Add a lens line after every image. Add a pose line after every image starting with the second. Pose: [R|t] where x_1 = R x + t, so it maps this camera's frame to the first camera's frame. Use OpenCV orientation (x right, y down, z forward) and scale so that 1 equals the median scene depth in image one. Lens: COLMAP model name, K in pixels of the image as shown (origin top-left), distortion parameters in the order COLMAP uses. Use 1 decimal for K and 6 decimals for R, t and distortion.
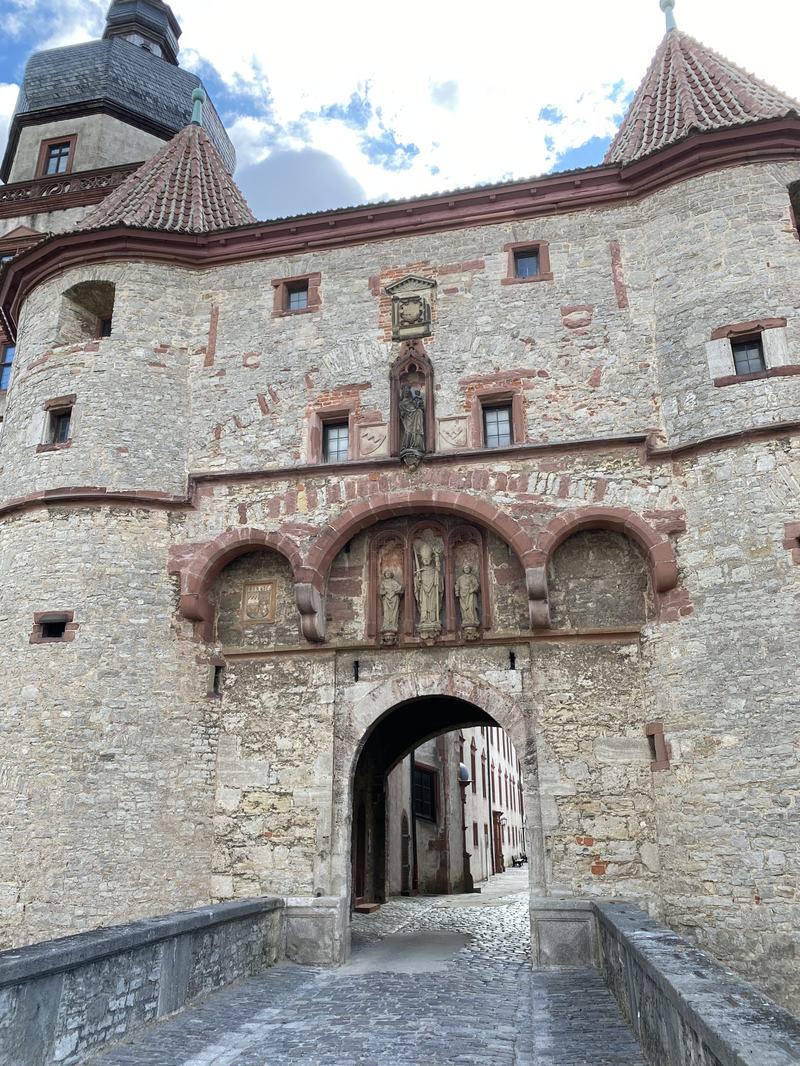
lens RADIAL K [[804.6, 0, 390.4], [0, 804.6, 534.2], [0, 0, 1]] dist [0.016182, 0.000877]
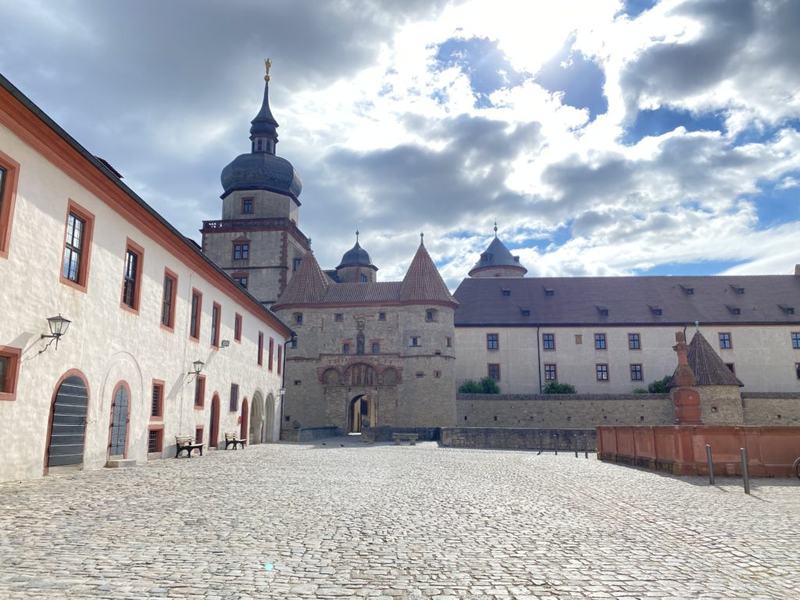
lens RADIAL K [[603.9, 0, 403.9], [0, 603.9, 296.4], [0, 0, 1]] dist [0.016182, 0.000877]
pose [[0.996364, 0.019270, 0.082992, -0.027562], [-0.030409, 0.990362, 0.135125, -1.079543], [-0.079588, -0.137157, 0.987347, -3.182712]]
